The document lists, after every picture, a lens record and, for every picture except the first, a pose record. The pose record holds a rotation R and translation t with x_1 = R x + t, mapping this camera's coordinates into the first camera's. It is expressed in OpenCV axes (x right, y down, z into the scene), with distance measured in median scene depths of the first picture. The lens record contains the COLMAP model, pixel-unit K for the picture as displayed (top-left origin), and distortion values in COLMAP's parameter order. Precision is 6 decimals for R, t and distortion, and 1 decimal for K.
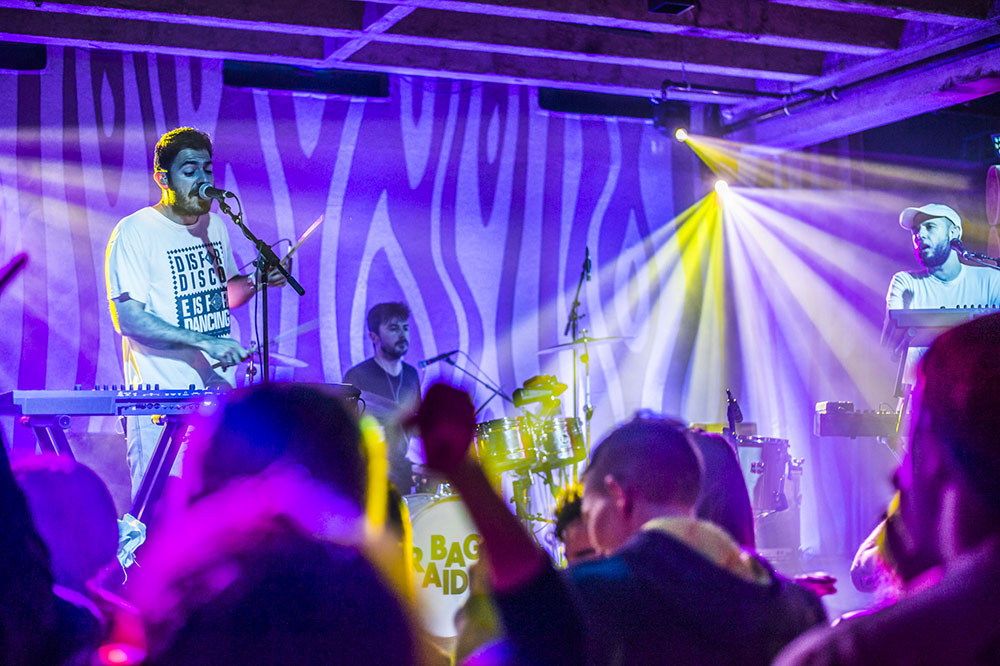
lens RADIAL K [[1434.4, 0, 500.0], [0, 1434.4, 333.0], [0, 0, 1]] dist [-0.089958, 0.075920]
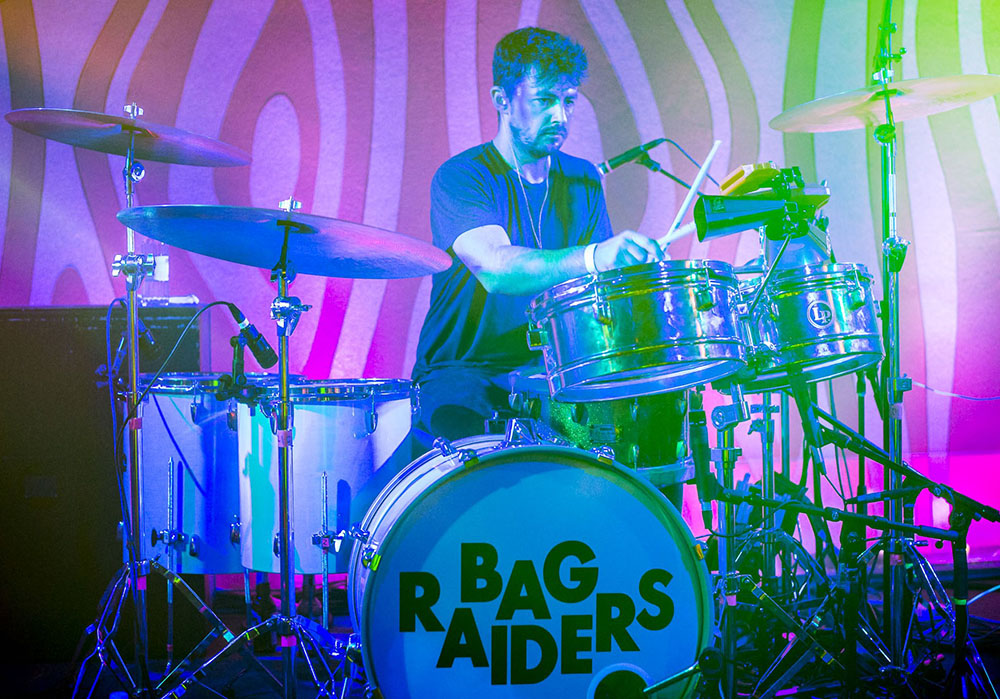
lens RADIAL K [[1650.9, 0, 518.6], [0, 1650.9, 323.2], [0, 0, 1]] dist [-0.063397, 0.069097]
pose [[0.965315, 0.002126, -0.261081, 0.093344], [0.017836, 0.997094, 0.074068, 0.041515], [0.260480, -0.076156, 0.962471, 0.543354]]
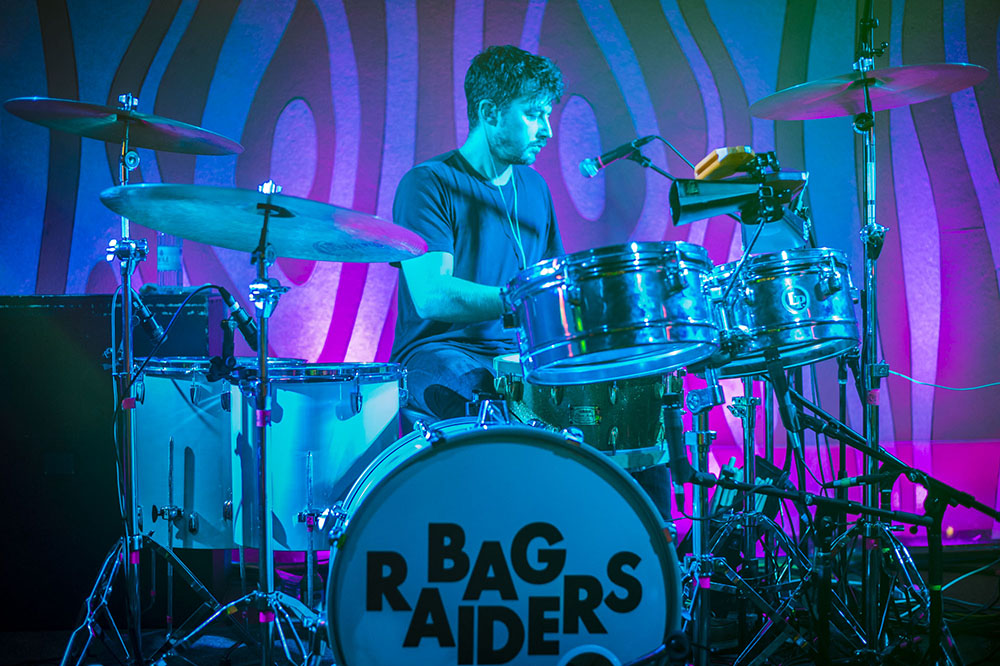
lens RADIAL K [[1434.4, 0, 500.0], [0, 1434.4, 333.0], [0, 0, 1]] dist [-0.089958, 0.075920]
pose [[0.951554, 0.008527, -0.307362, 0.099659], [0.015571, 0.996997, 0.075864, 0.053936], [0.307086, -0.076975, 0.948564, 0.610943]]
